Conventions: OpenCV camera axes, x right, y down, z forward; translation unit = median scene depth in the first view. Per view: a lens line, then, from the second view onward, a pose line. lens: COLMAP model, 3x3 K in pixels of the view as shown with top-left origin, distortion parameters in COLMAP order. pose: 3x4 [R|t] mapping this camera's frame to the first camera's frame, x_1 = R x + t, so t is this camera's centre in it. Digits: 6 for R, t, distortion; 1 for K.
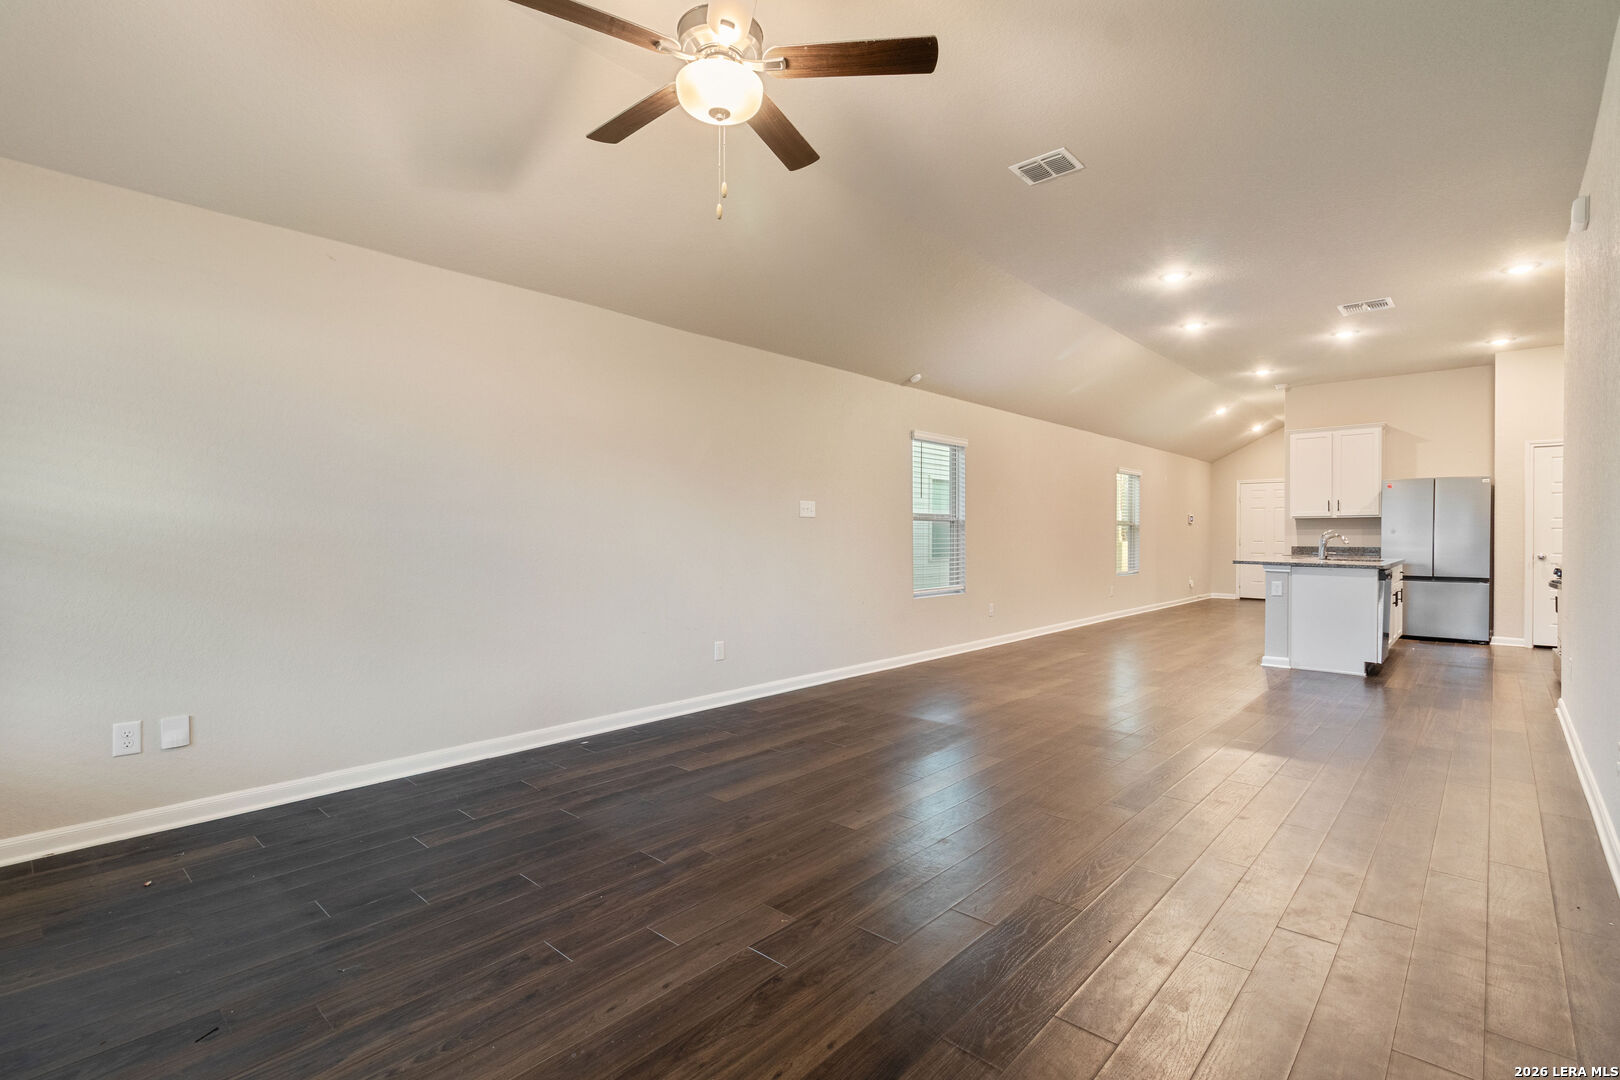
lens RADIAL K [[744.4, 0, 820.3], [0, 744.4, 544.7], [0, 0, 1]] dist [0.005456, 0.000297]
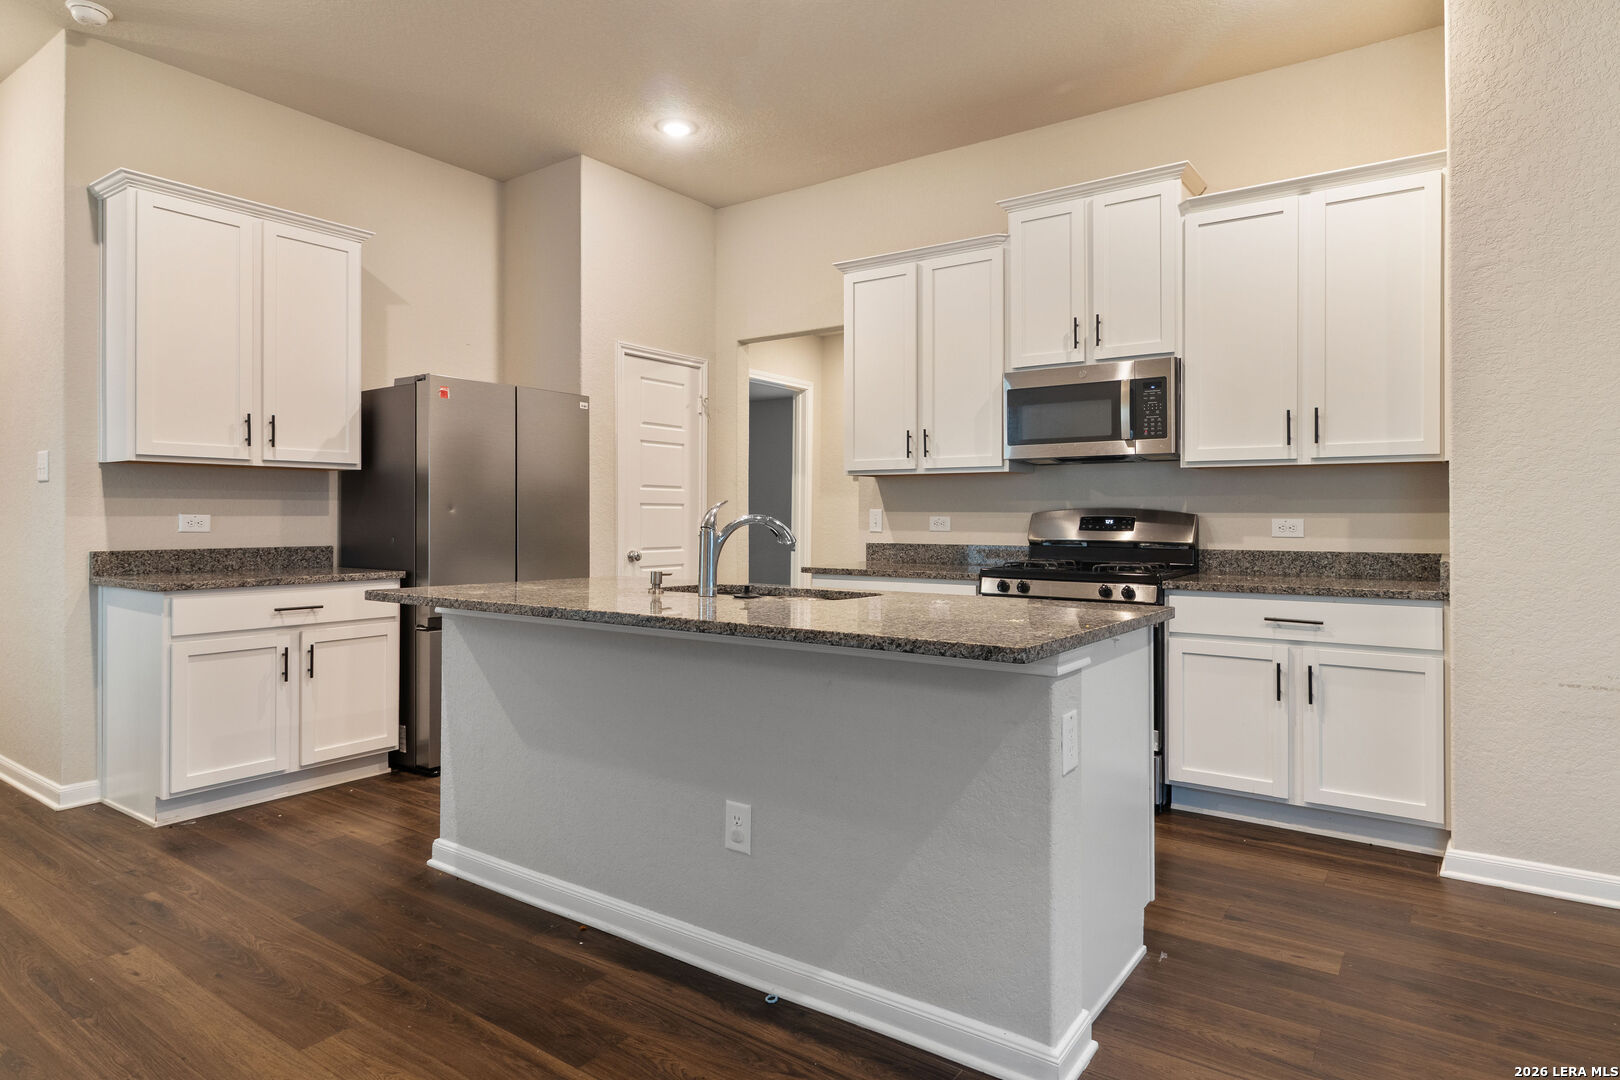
lens RADIAL K [[926.0, 0, 820.8], [0, 926.0, 509.6], [0, 0, 1]] dist [0.002549, -0.002077]
pose [[-0.119058, 0.007041, 0.992862, 0.323236], [0.009959, 0.999933, -0.005896, -0.014942], [-0.992837, 0.009186, -0.119121, 1.123783]]
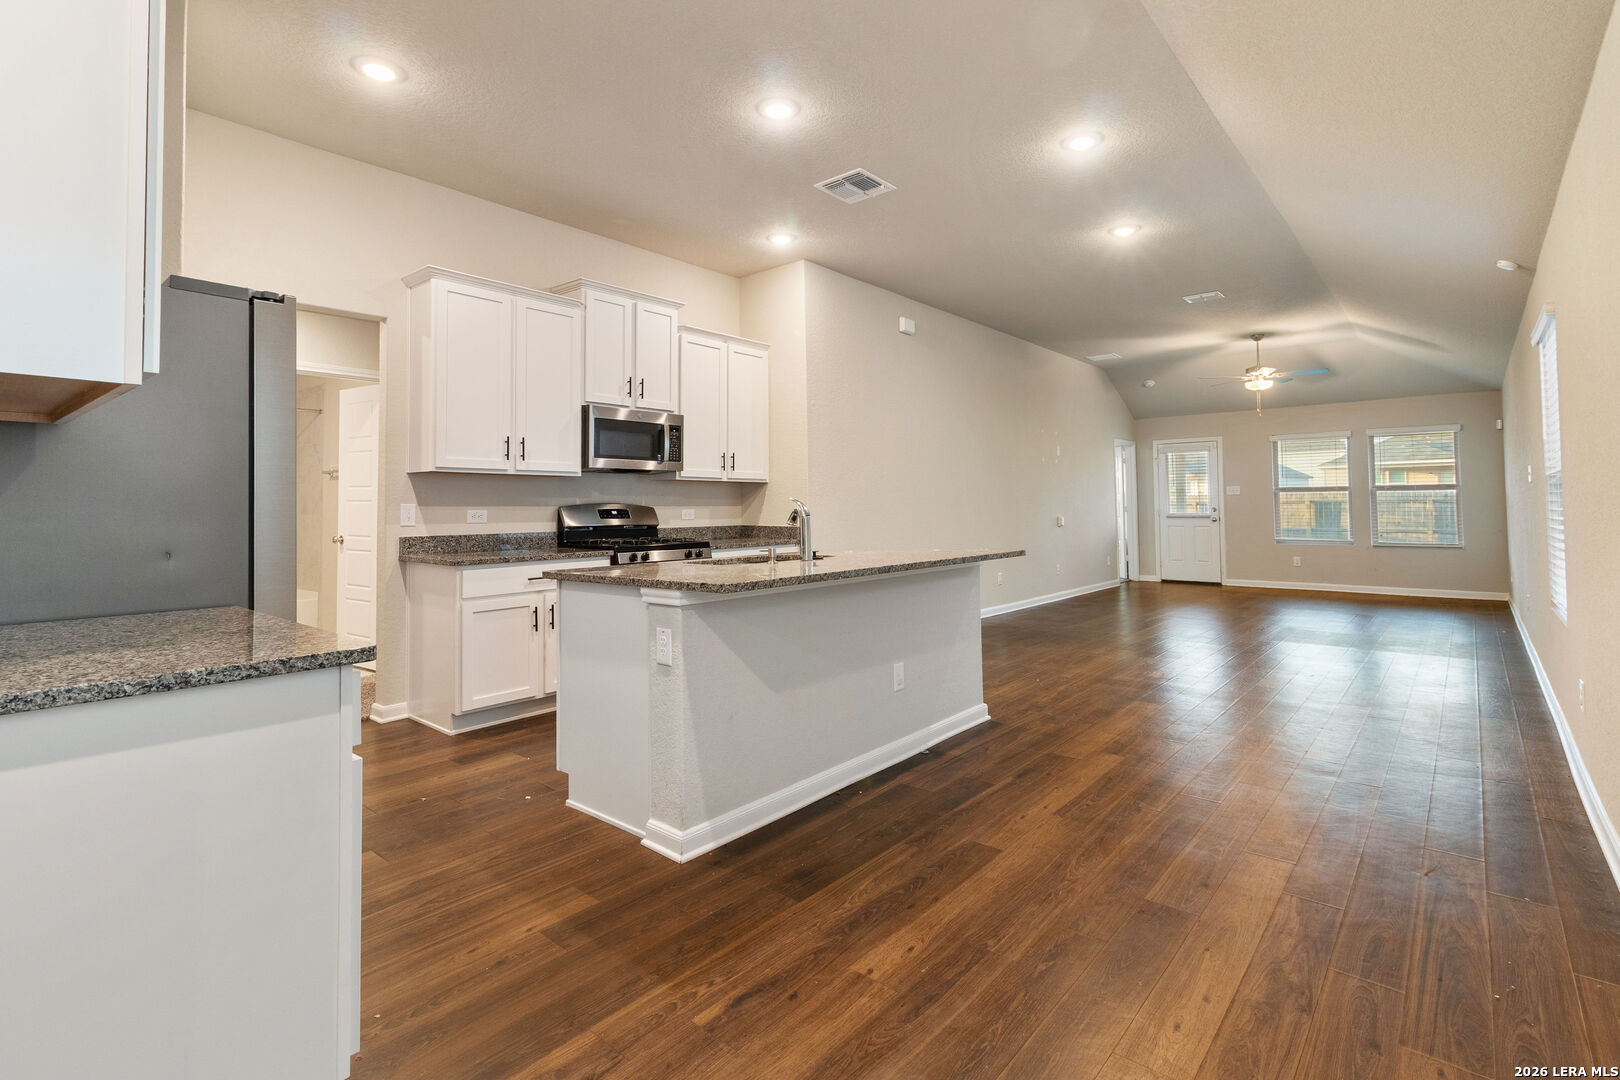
lens RADIAL K [[758.1, 0, 819.1], [0, 758.1, 477.1], [0, 0, 1]] dist [0.002934, 0.000056]
pose [[-0.999474, 0.007061, -0.031662, 0.765244], [0.007889, 0.999628, -0.026108, -0.022862], [0.031466, -0.026345, -0.999158, 1.665391]]
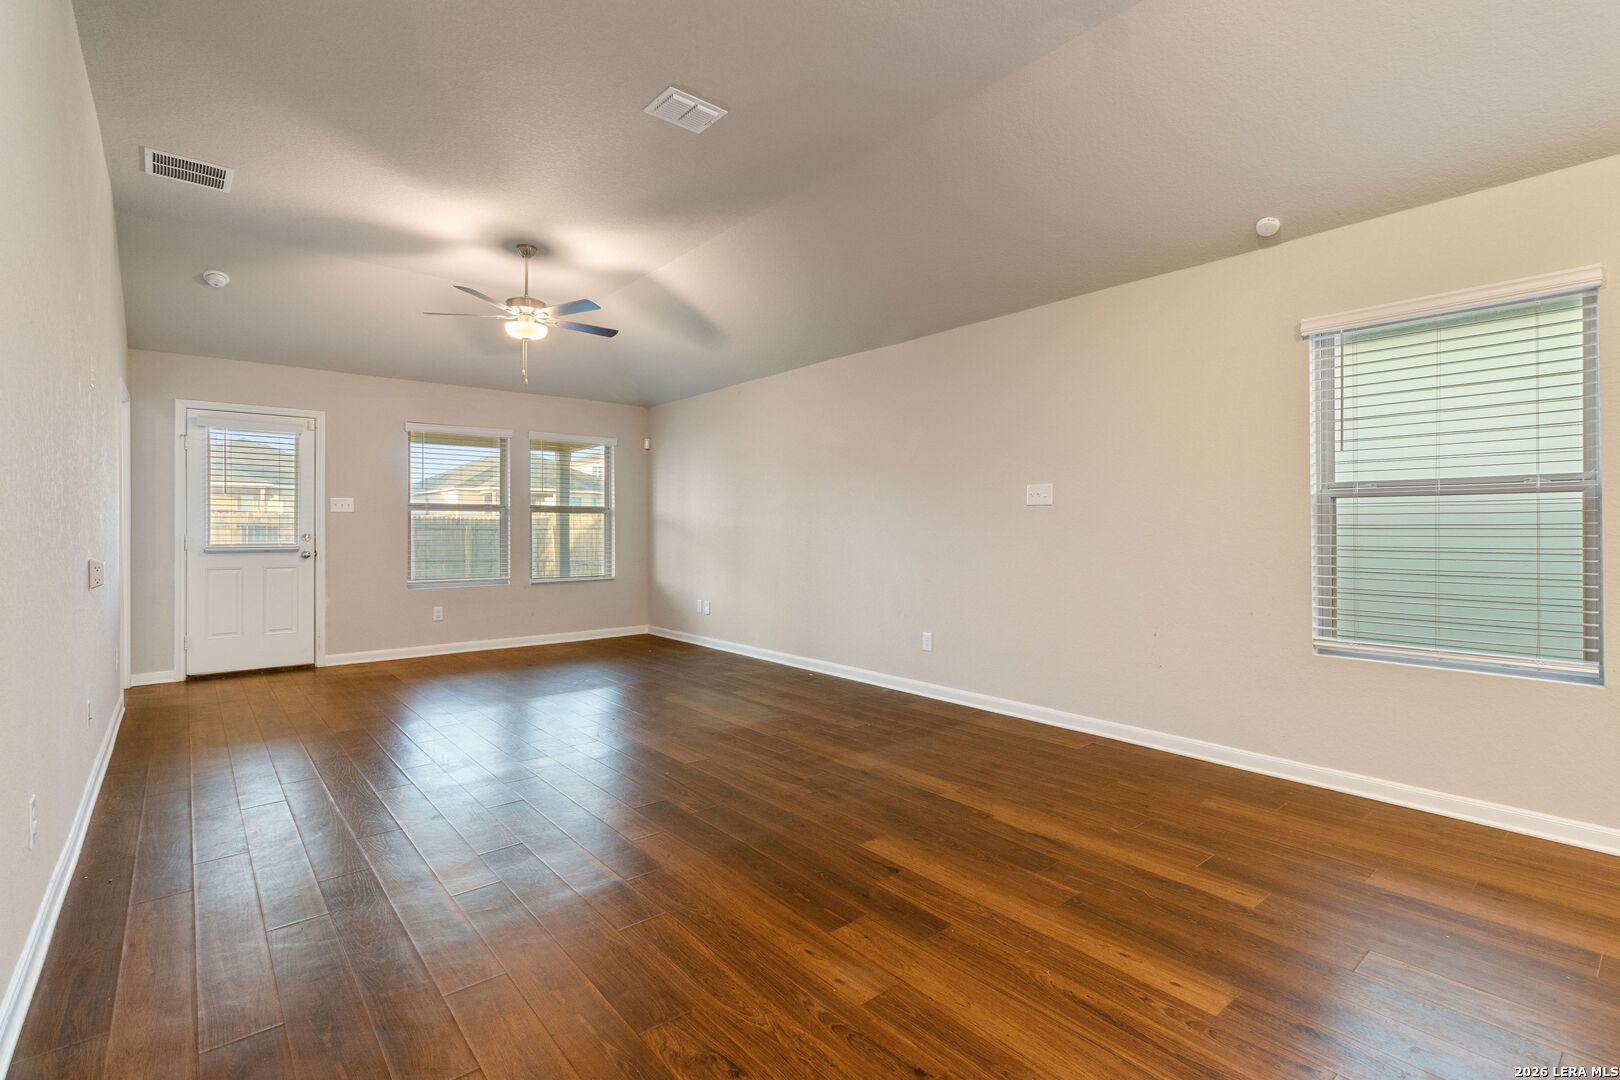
lens RADIAL K [[749.0, 0, 811.6], [0, 749.0, 525.1], [0, 0, 1]] dist [0.009244, -0.000206]
pose [[-0.132645, -0.001966, -0.991162, 0.696630], [-0.012241, 0.999925, -0.000345, -0.010945], [0.991088, 0.012087, -0.132659, 0.759130]]
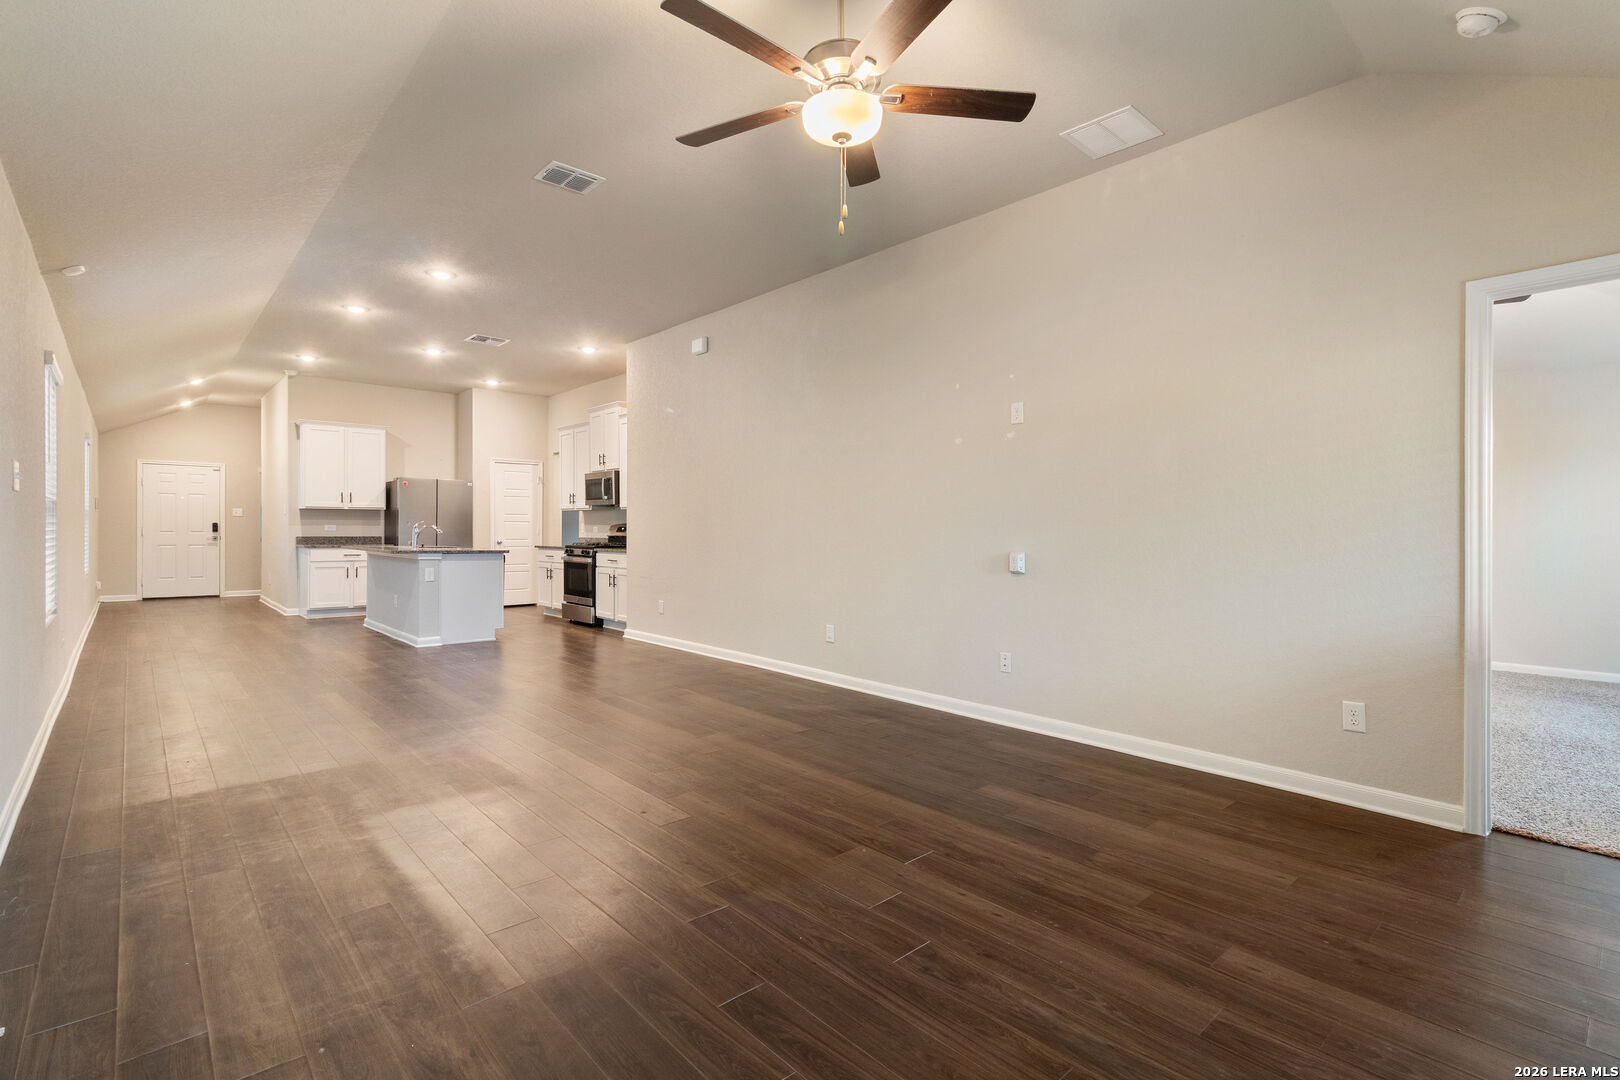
lens RADIAL K [[749.0, 0, 811.6], [0, 749.0, 525.1], [0, 0, 1]] dist [0.009244, -0.000206]
pose [[0.106272, 0.004990, 0.994325, -0.431299], [0.006125, 0.999965, -0.005673, -0.004499], [-0.994318, 0.006693, 0.106238, 0.325469]]
